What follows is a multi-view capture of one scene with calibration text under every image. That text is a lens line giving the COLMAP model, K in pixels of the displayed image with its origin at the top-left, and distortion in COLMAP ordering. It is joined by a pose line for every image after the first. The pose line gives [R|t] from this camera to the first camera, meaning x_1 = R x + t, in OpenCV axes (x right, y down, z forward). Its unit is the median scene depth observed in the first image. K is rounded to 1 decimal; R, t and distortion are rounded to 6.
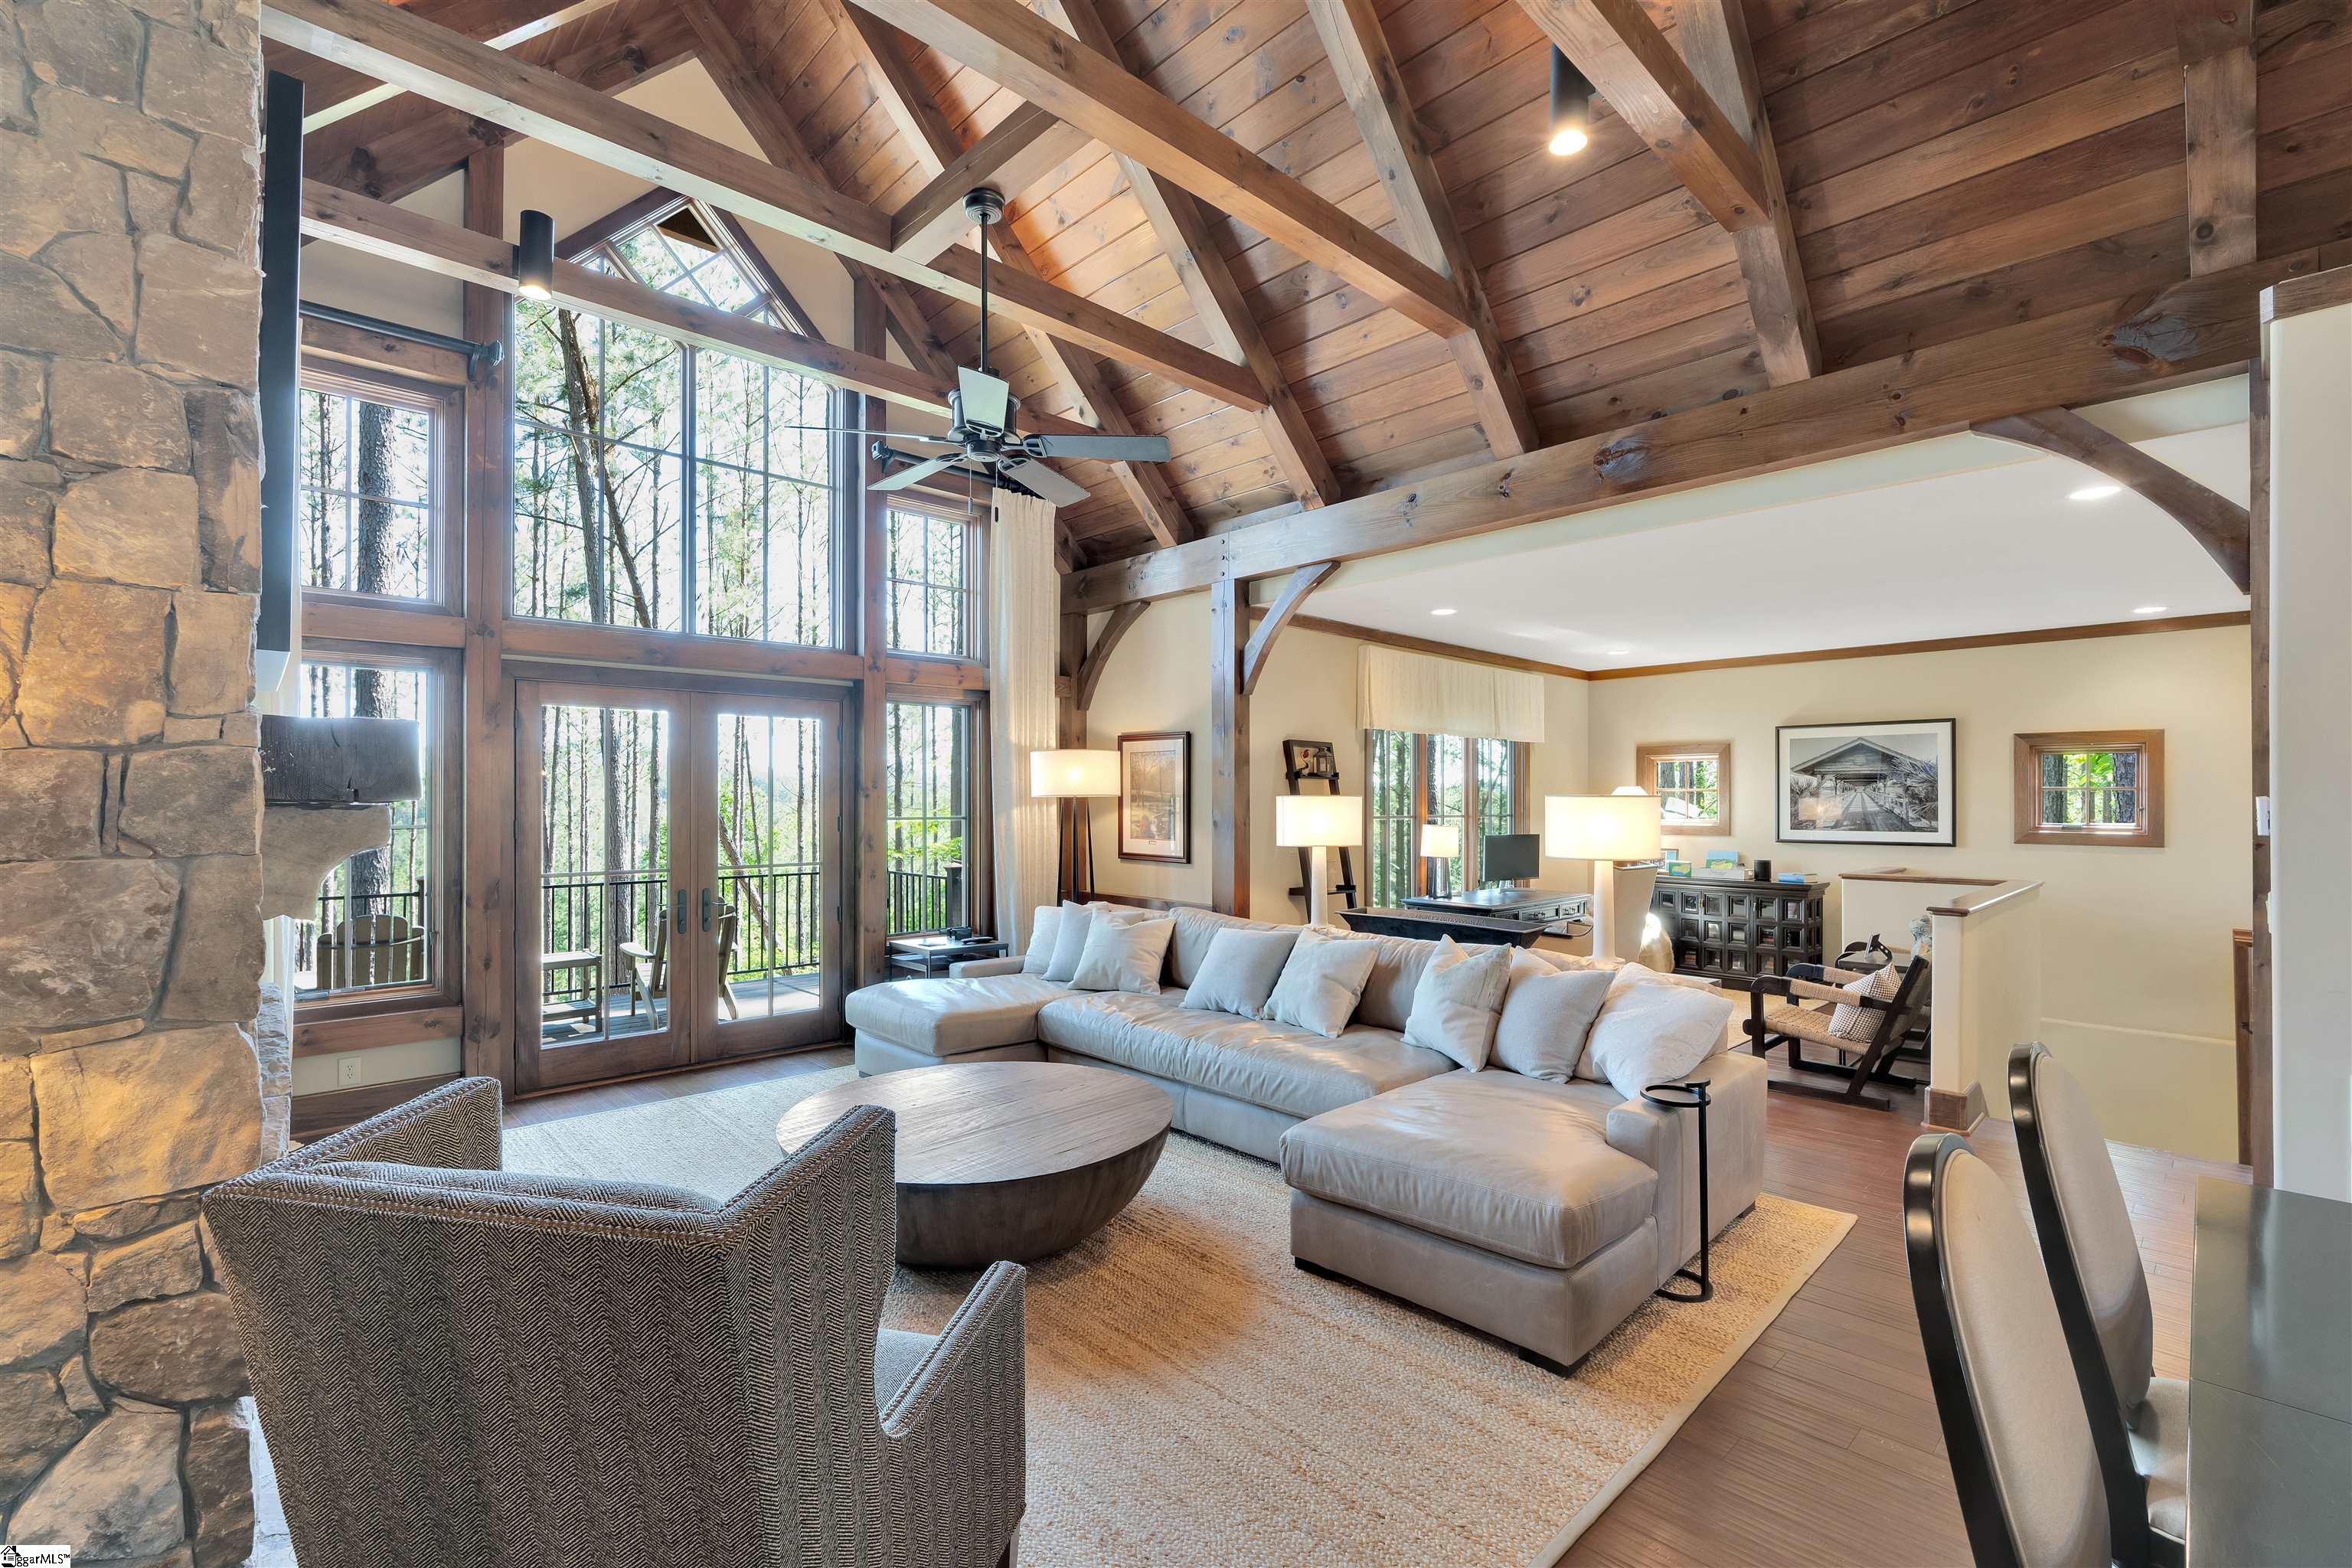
lens RADIAL K [[1006.6, 0, 1157.3], [0, 1006.6, 787.0], [0, 0, 1]] dist [-0.000701, -0.001575]
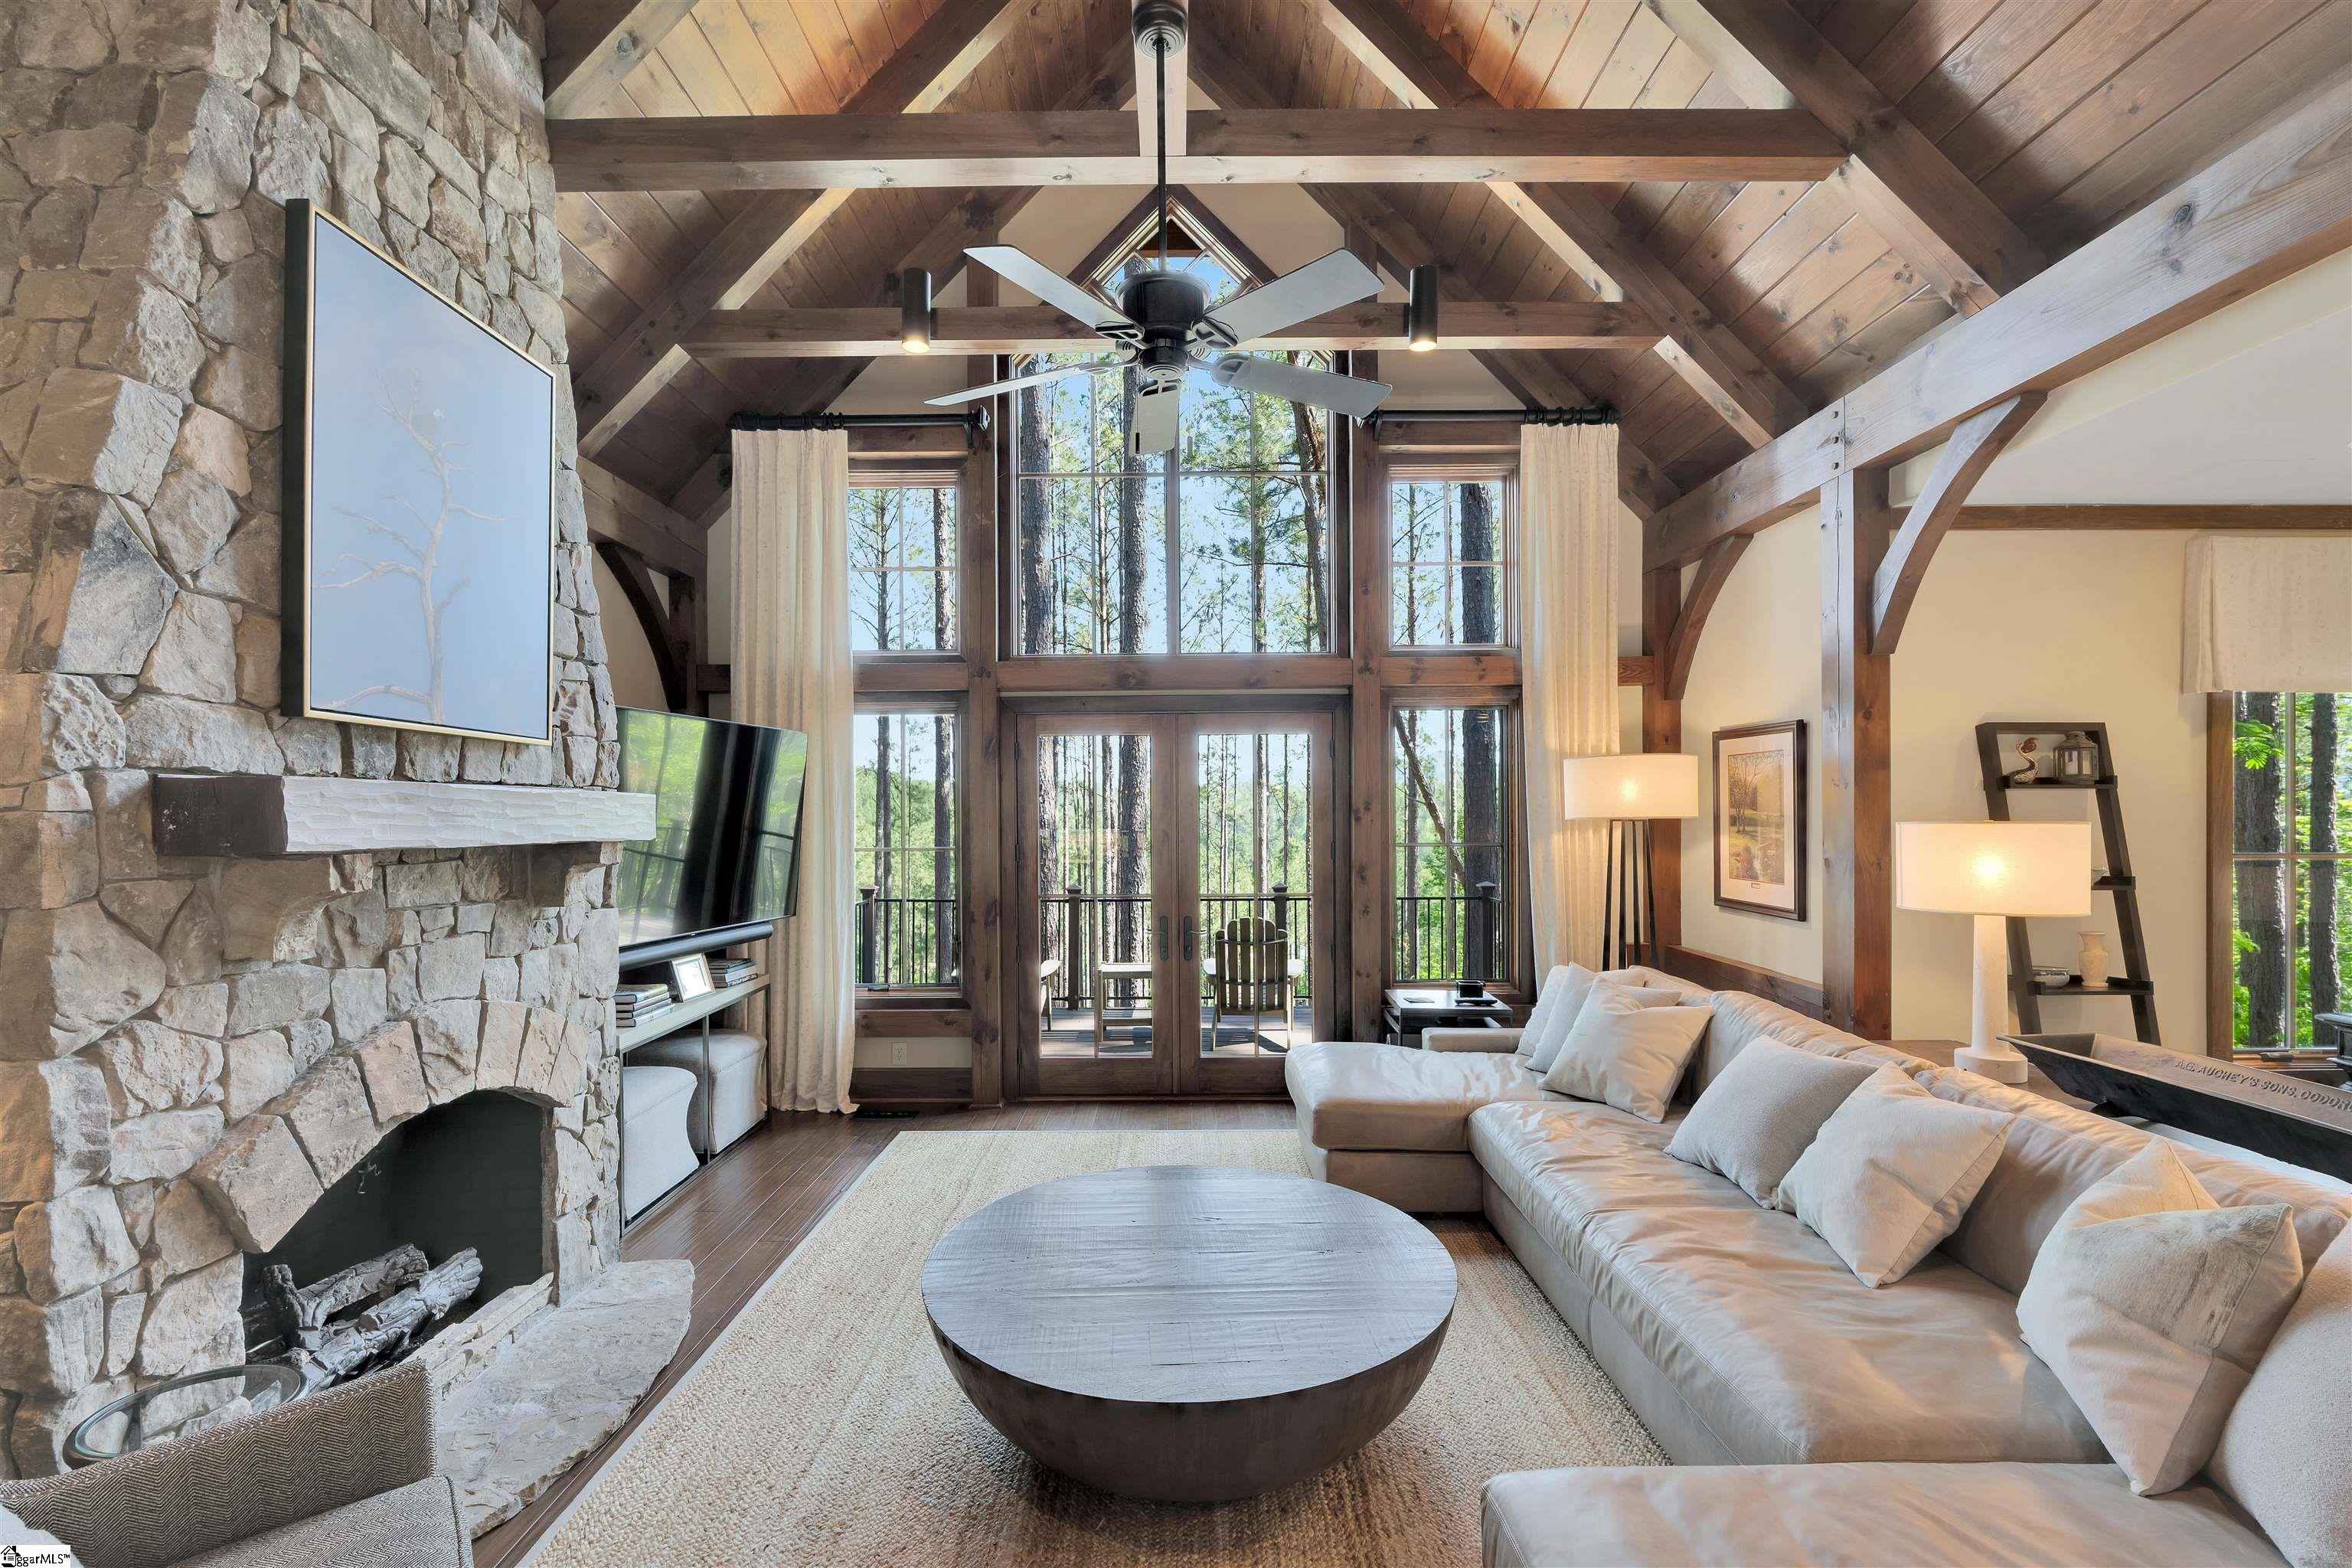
lens RADIAL K [[1006.6, 0, 1189.2], [0, 1006.6, 812.9], [0, 0, 1]] dist [-0.000701, -0.001575]
pose [[0.735667, -0.004245, -0.677331, 0.199225], [0.015094, 0.999835, 0.010127, -0.007952], [0.677176, -0.017674, 0.735609, 0.273348]]
